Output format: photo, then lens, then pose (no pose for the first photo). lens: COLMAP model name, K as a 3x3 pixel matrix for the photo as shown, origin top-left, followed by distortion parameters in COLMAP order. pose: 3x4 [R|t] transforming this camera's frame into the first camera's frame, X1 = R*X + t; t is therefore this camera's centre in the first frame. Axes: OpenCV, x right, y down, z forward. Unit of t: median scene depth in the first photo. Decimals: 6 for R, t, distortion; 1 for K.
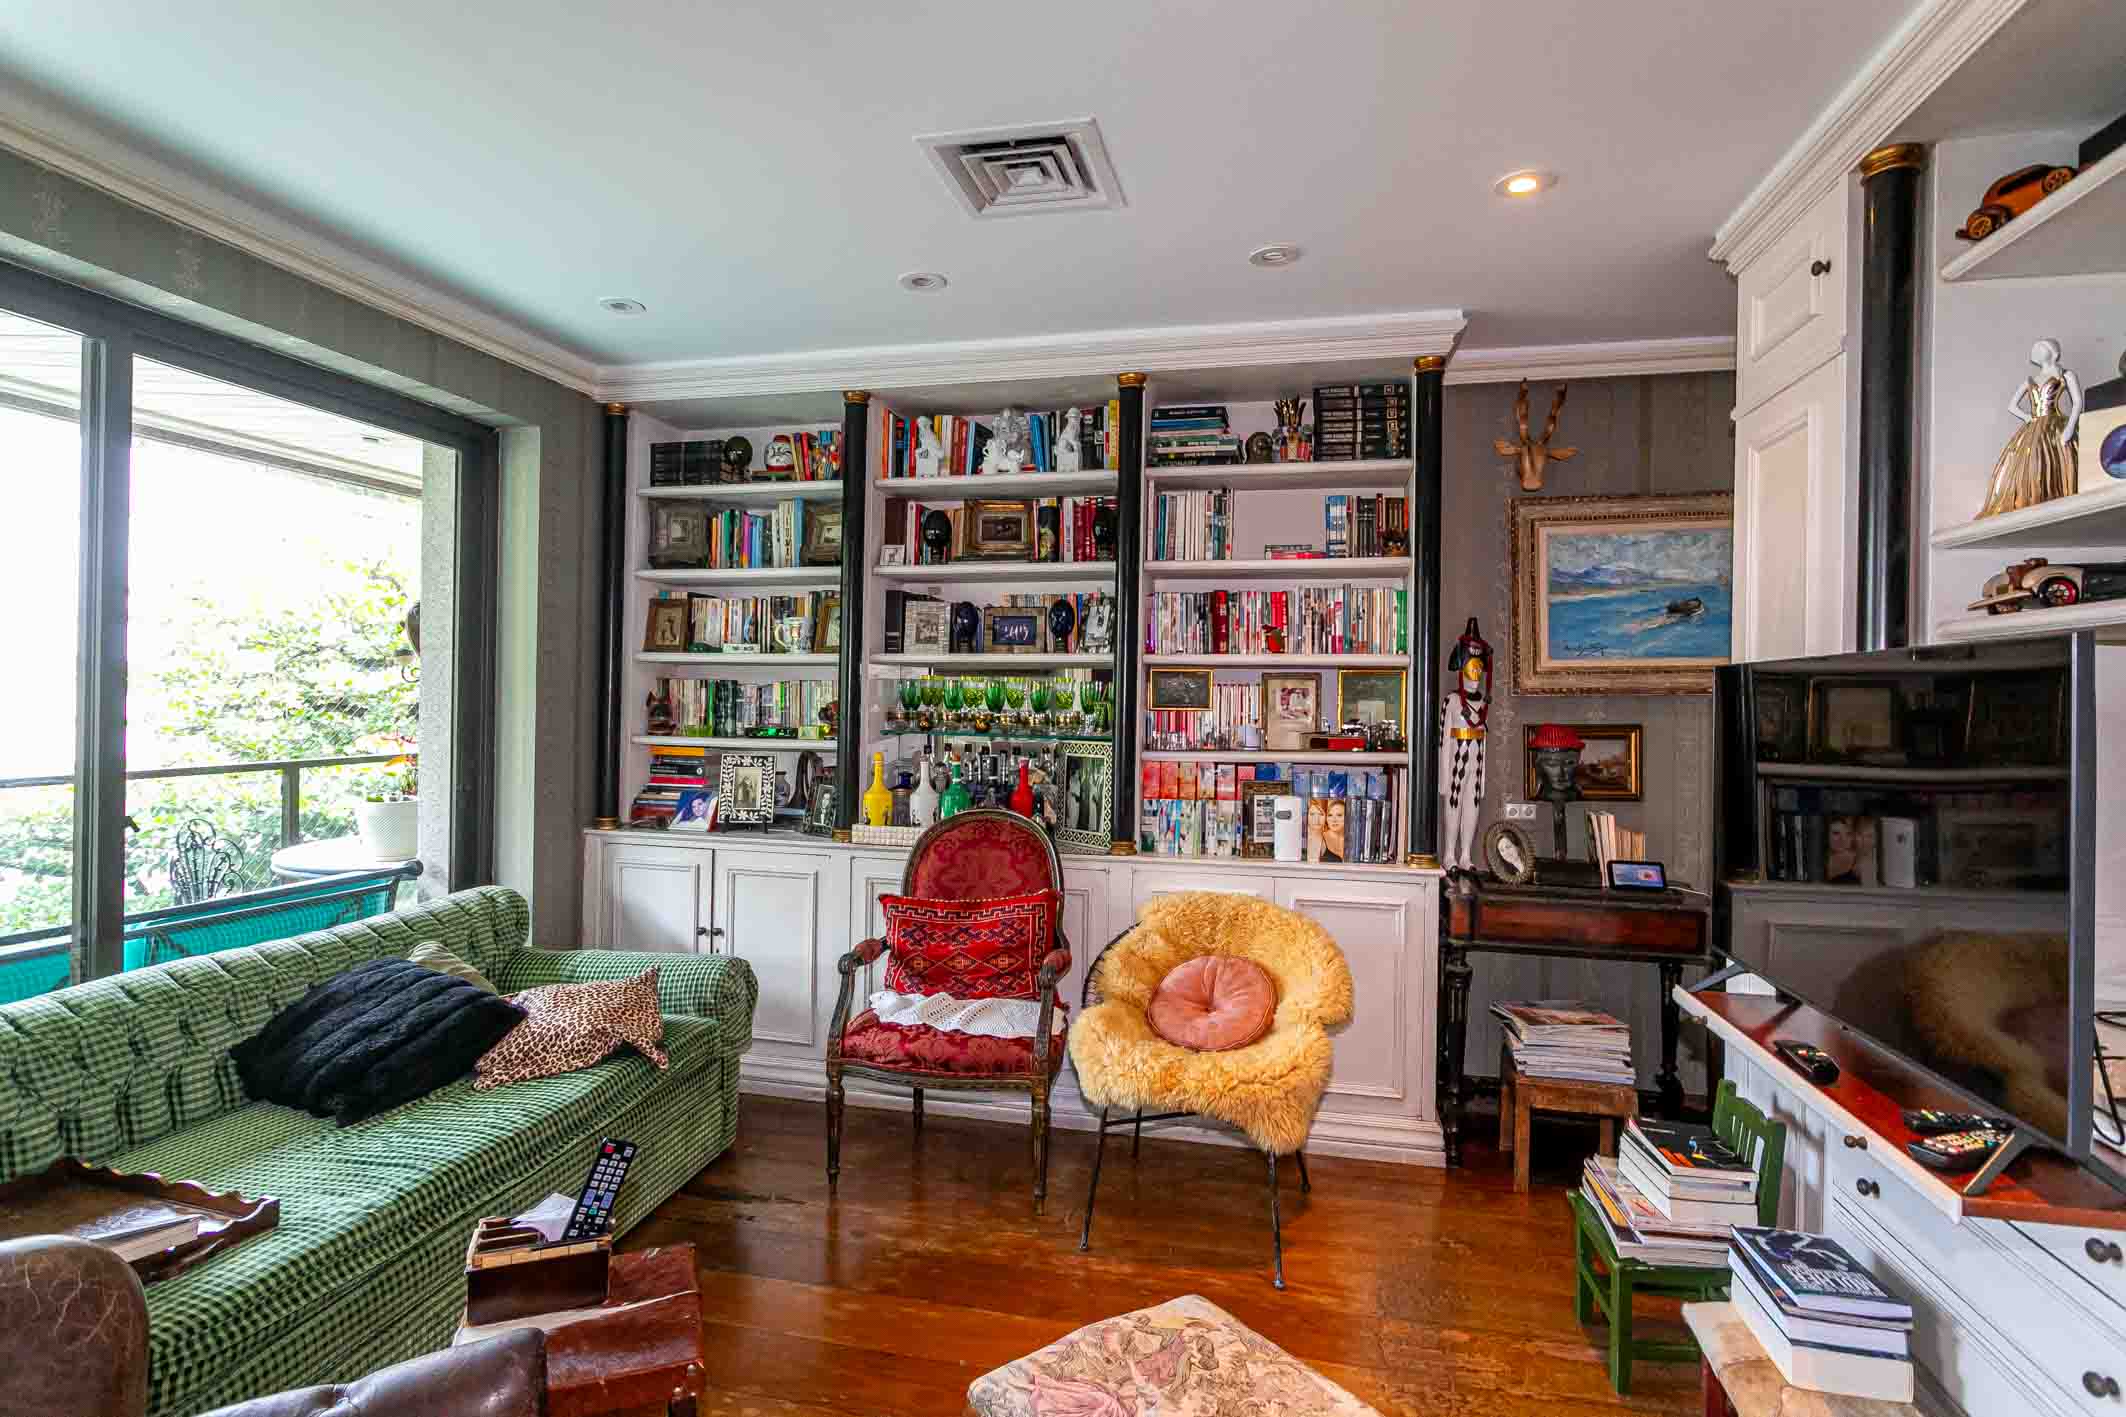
lens RADIAL K [[1088.8, 0, 1053.3], [0, 1088.8, 681.0], [0, 0, 1]] dist [0.000744, 0.000034]
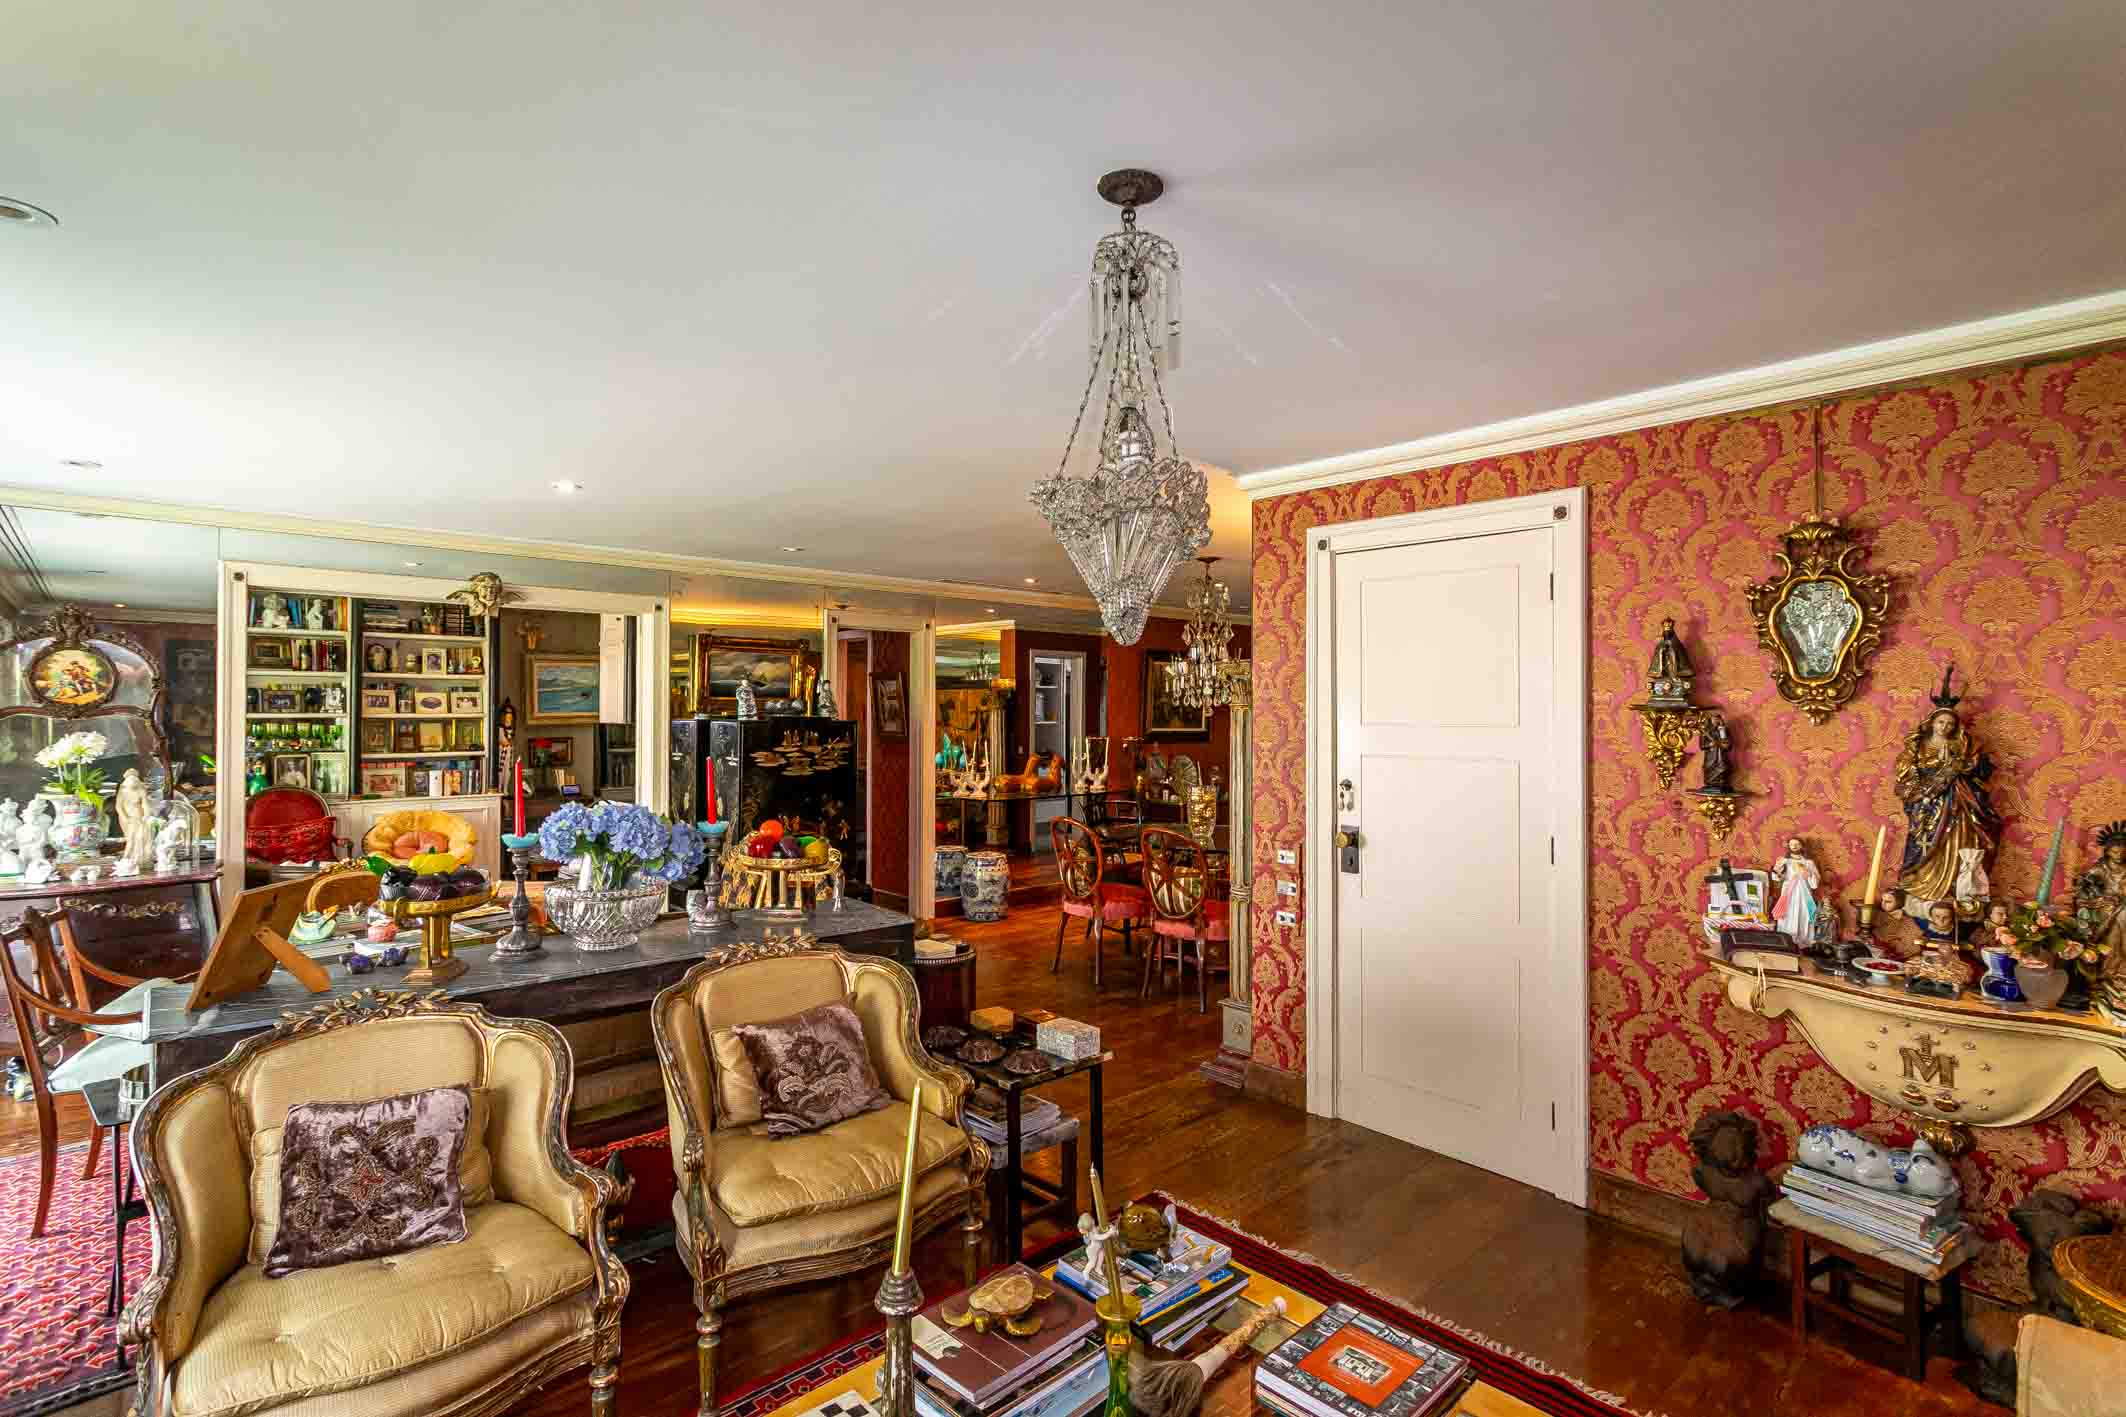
lens RADIAL K [[1024.4, 0, 1080.5], [0, 1024.4, 701.6], [0, 0, 1]] dist [0.000382, 0.000279]
pose [[0.554992, -0.004485, 0.831843, -0.863993], [-0.003720, 0.999962, 0.007873, -0.071741], [-0.831847, -0.007464, 0.554955, -1.442238]]
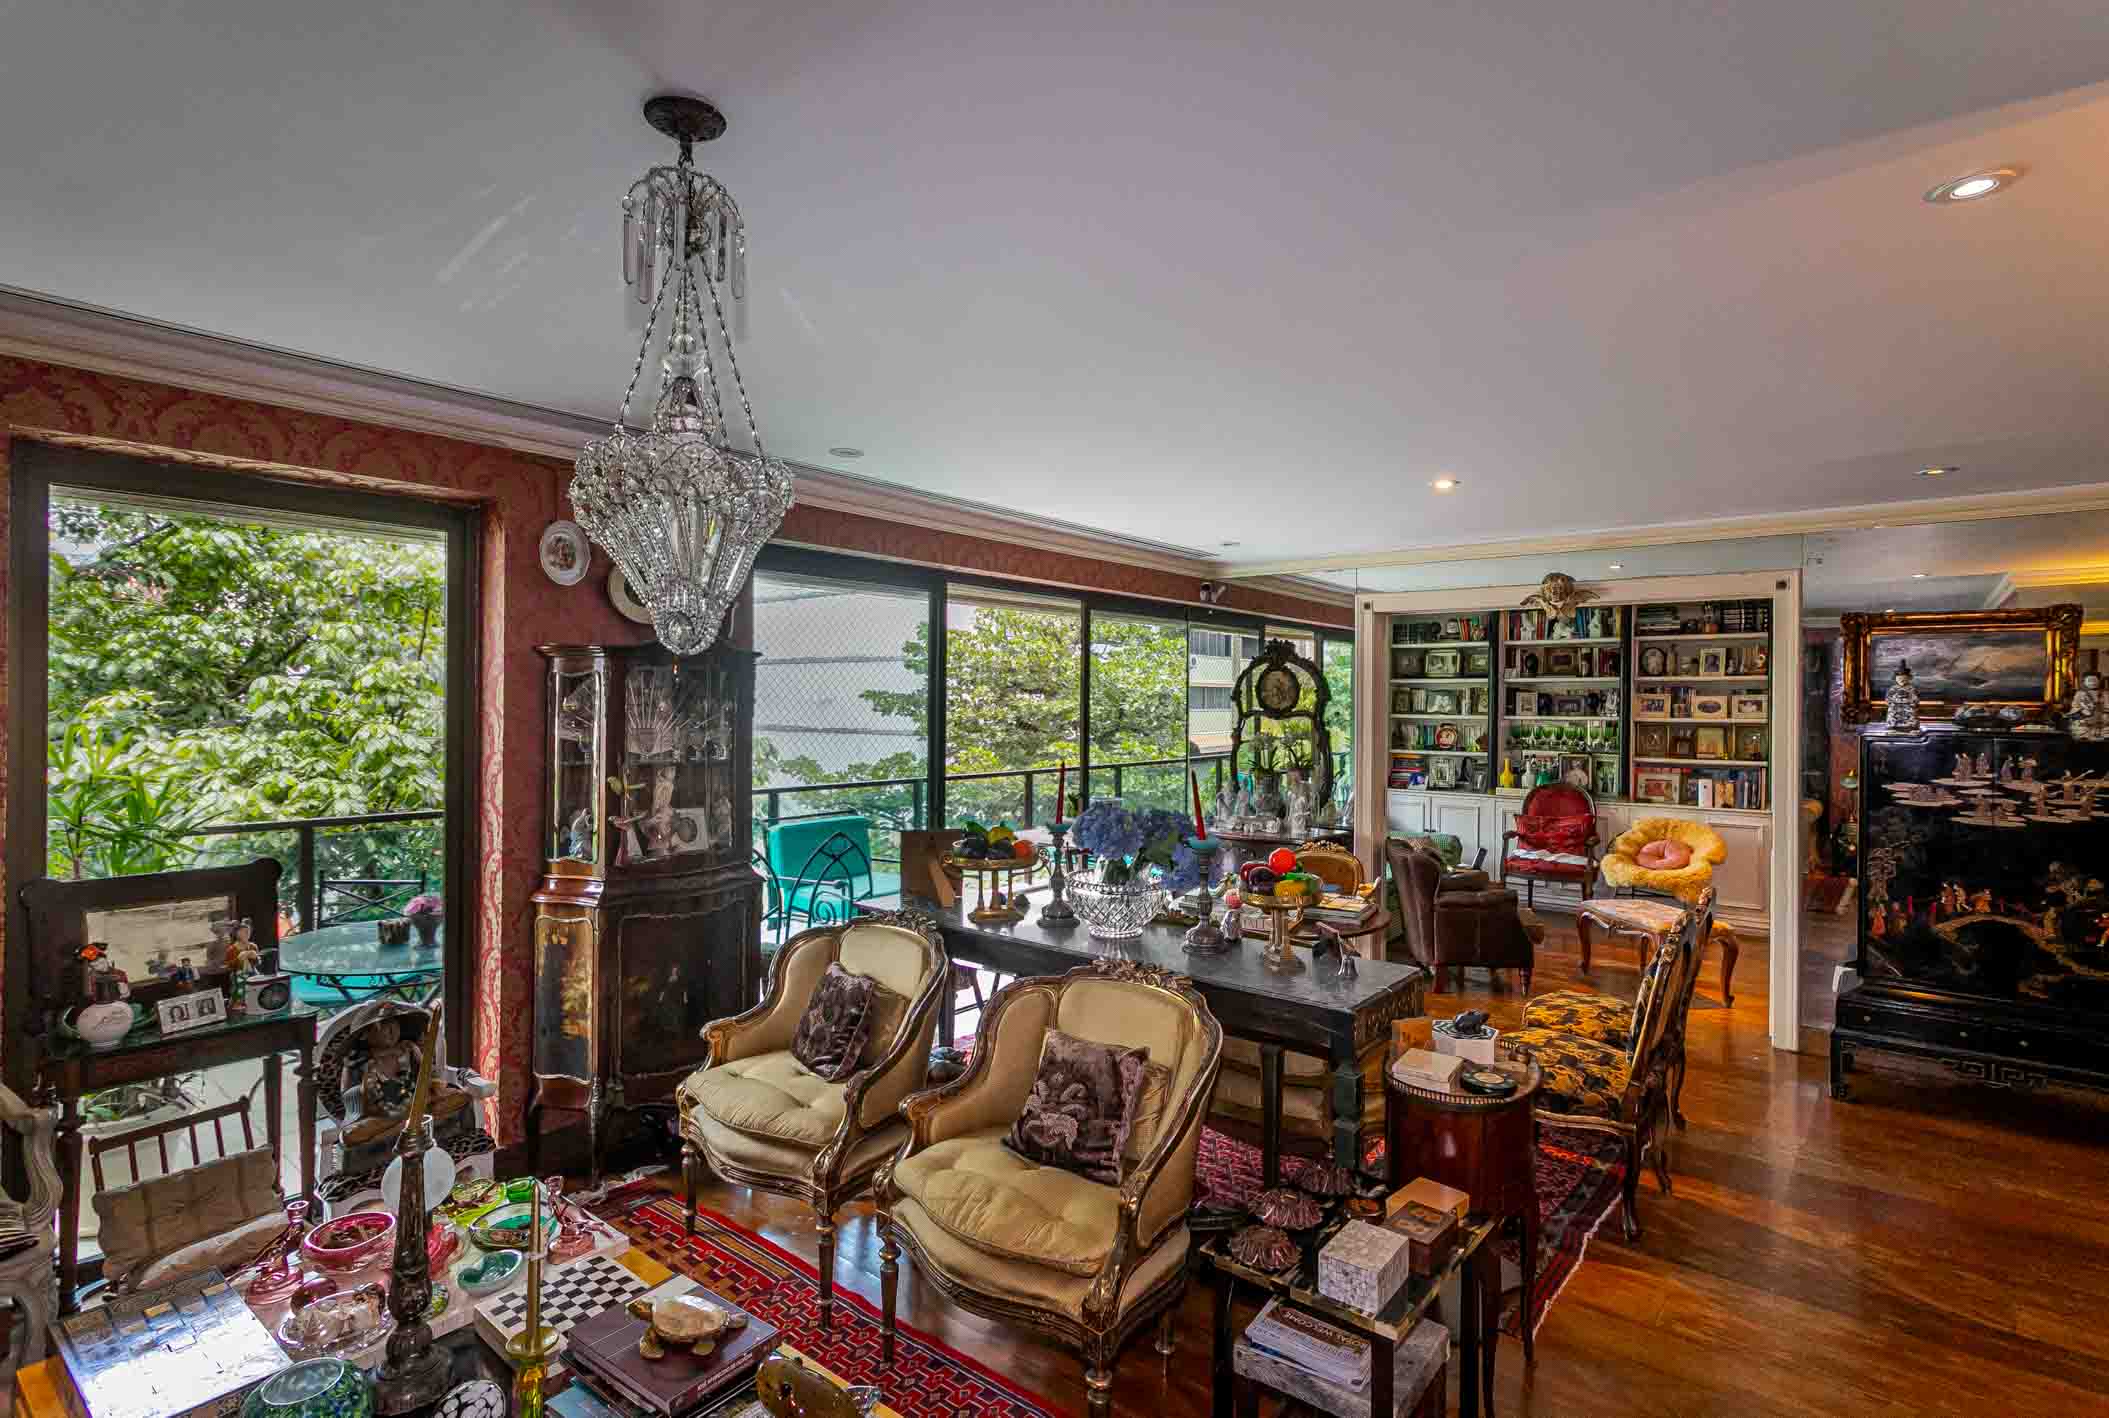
lens RADIAL K [[1025.3, 0, 1047.4], [0, 1025.3, 692.2], [0, 0, 1]] dist [0.003254, 0.000366]
pose [[0.895177, -0.011224, -0.445570, -0.059740], [0.009458, 0.999936, -0.006185, -0.075957], [0.445611, 0.001323, 0.895226, -1.506195]]
